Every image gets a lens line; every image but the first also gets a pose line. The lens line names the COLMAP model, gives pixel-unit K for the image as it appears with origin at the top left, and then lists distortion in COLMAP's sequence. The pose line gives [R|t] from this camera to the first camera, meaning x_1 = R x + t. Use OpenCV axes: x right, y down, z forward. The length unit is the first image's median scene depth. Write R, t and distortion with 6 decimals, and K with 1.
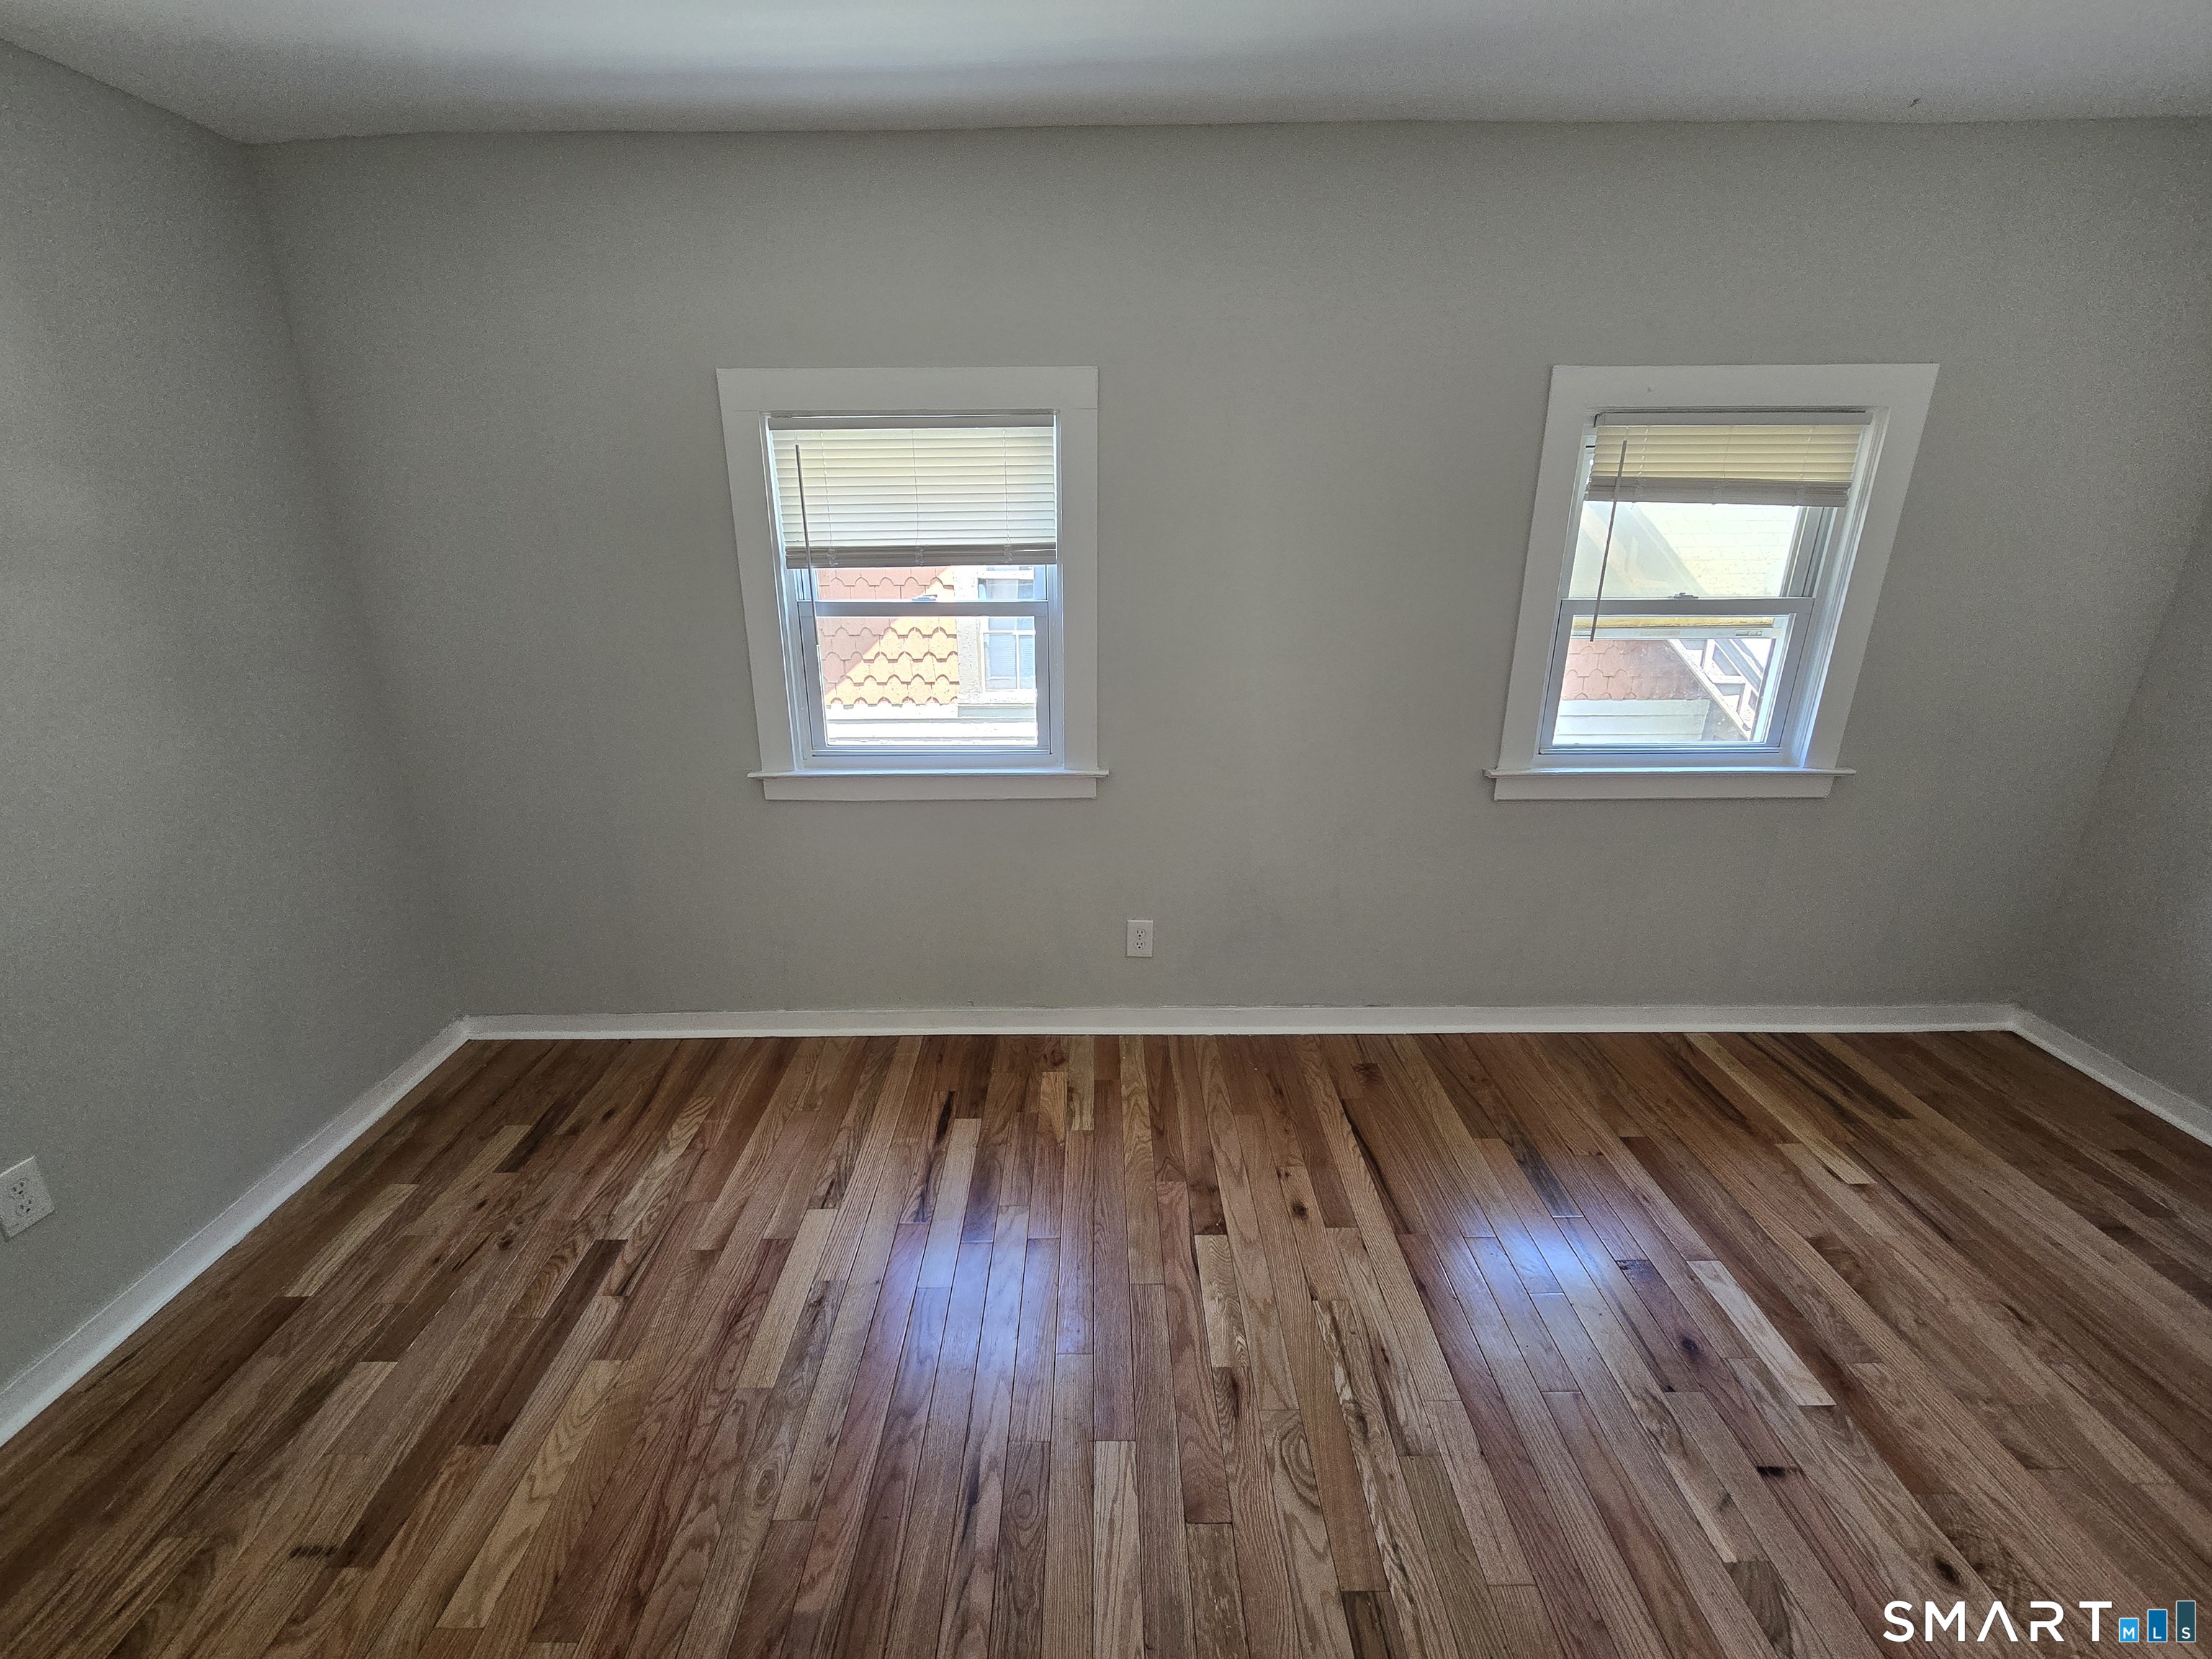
lens RADIAL K [[918.8, 0, 1093.4], [0, 918.8, 825.1], [0, 0, 1]] dist [0.001127, 0.000739]
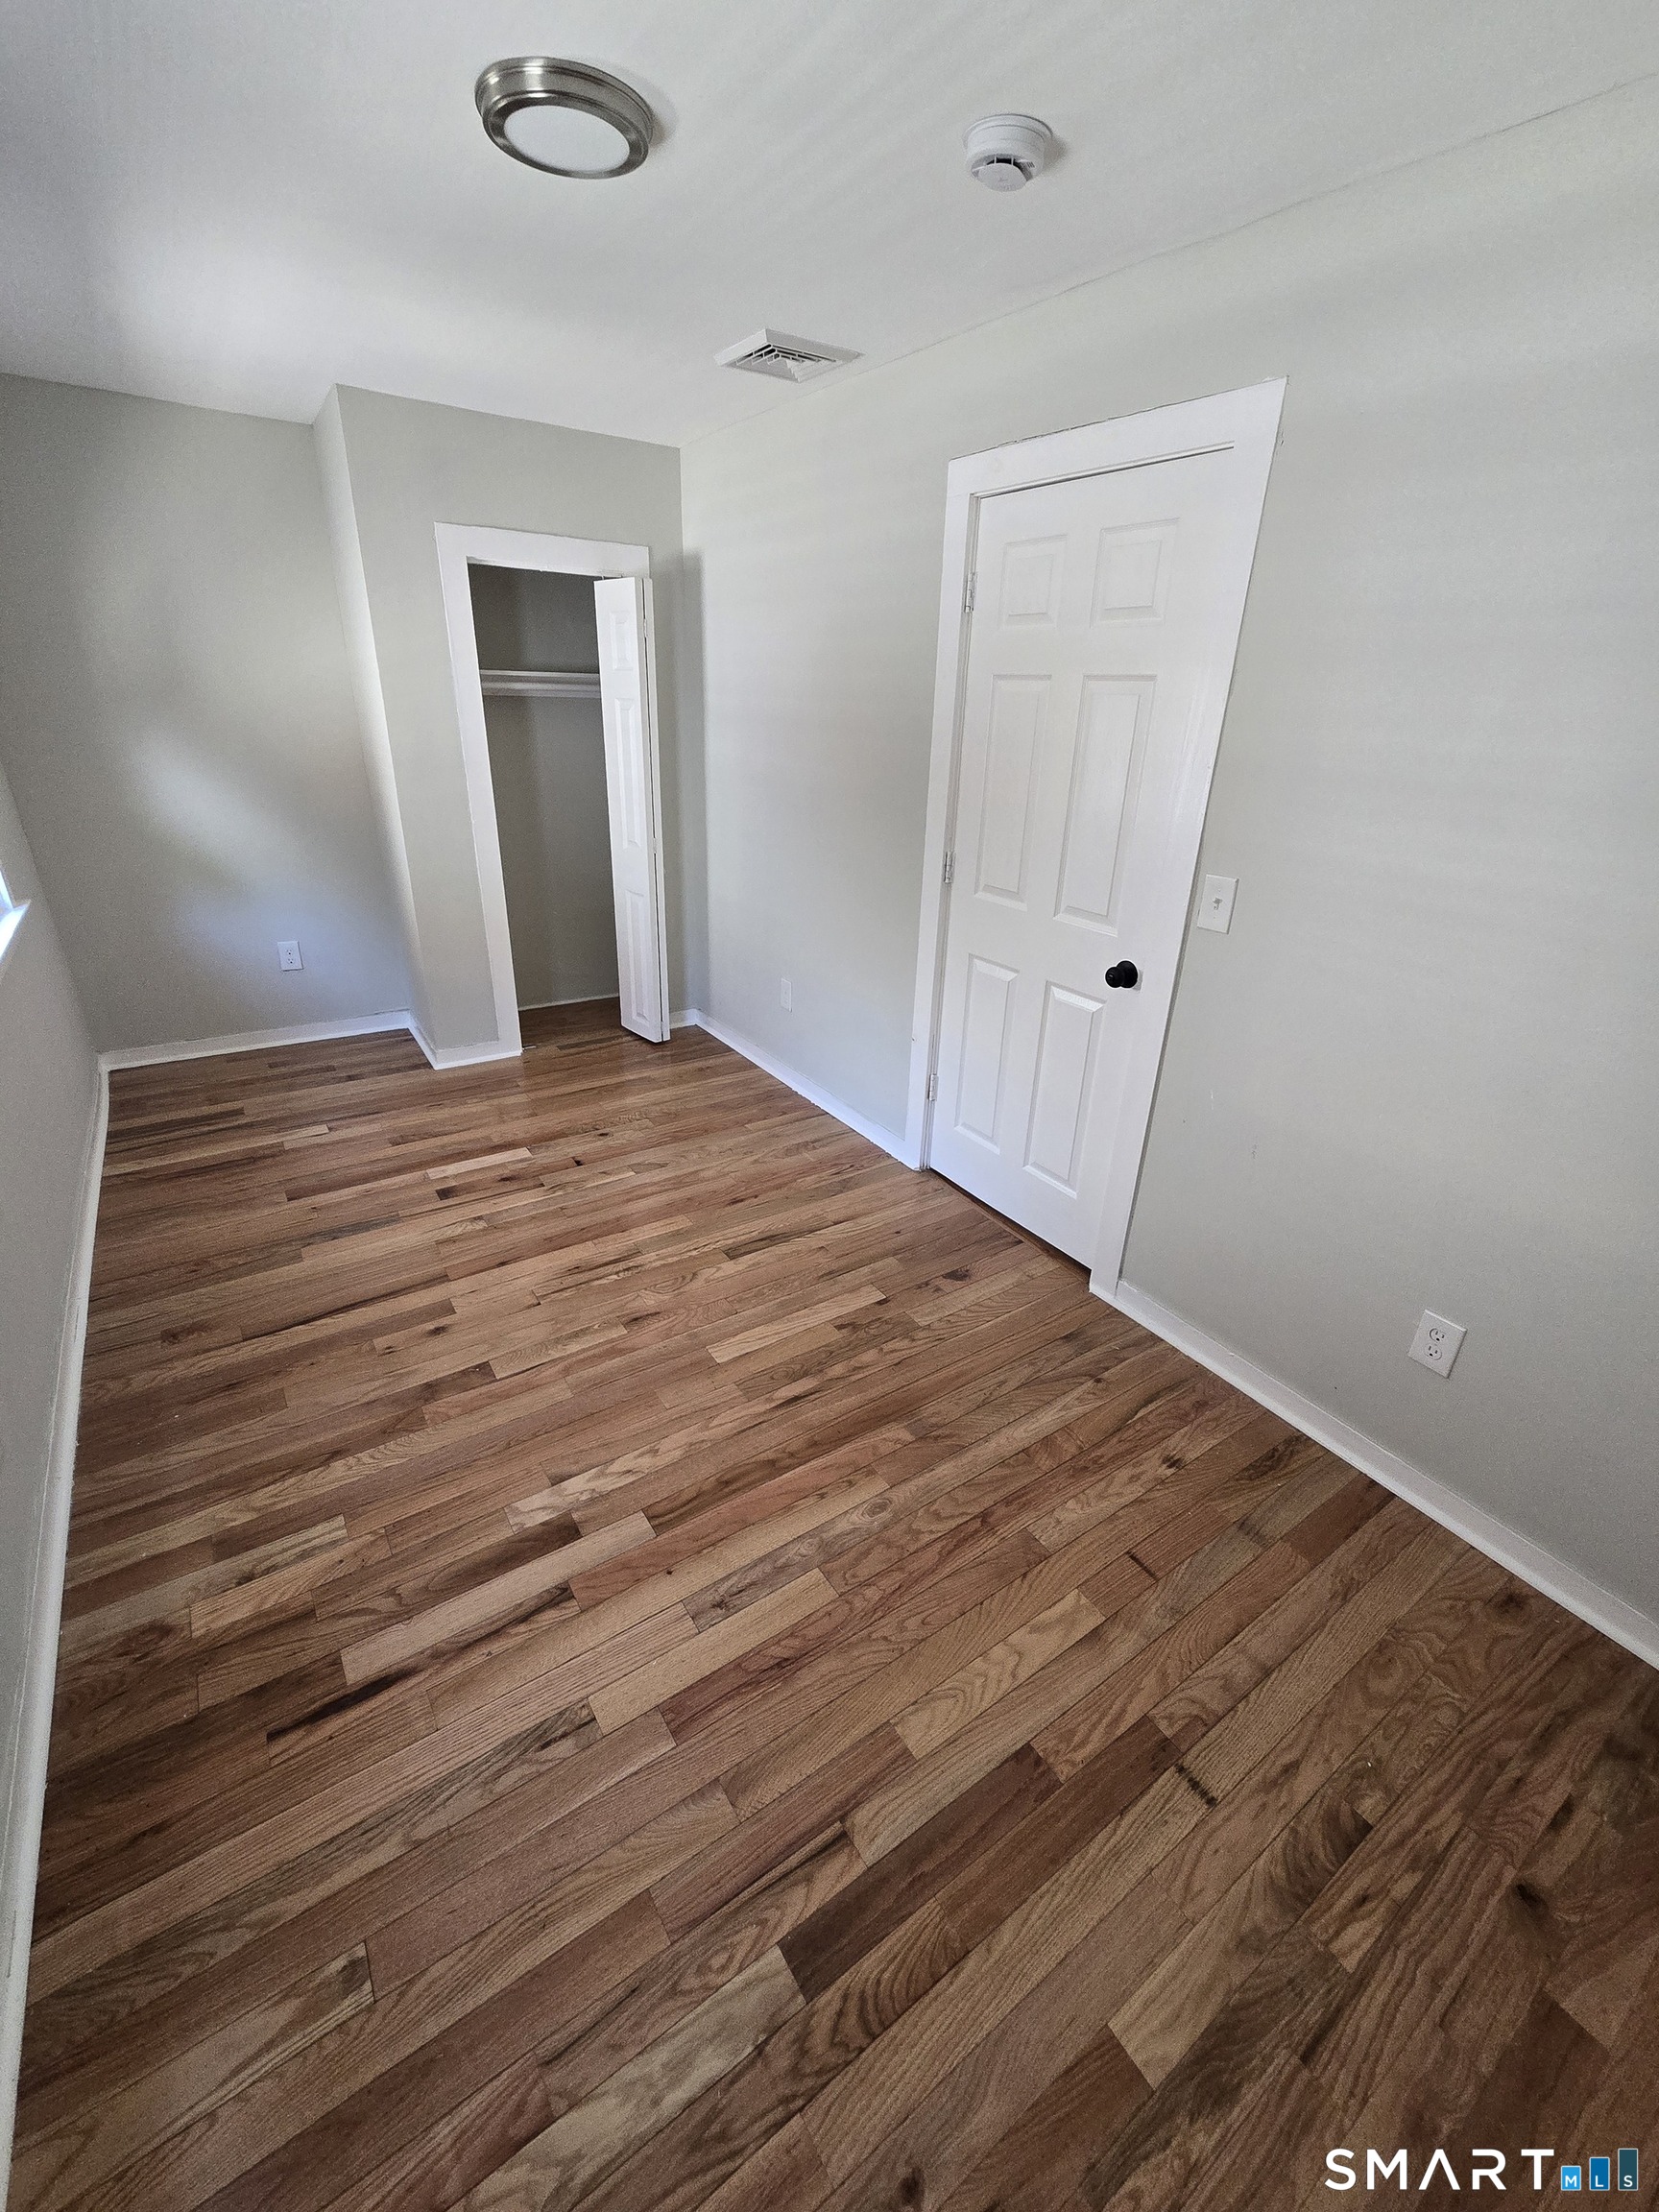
lens RADIAL K [[918.8, 0, 814.3], [0, 918.8, 1098.6], [0, 0, 1]] dist [0.001127, 0.000739]
pose [[-0.557753, -0.352024, 0.751659, -0.827258], [0.244928, 0.795472, 0.554287, -0.329907], [-0.793046, 0.493258, -0.357456, 0.986871]]
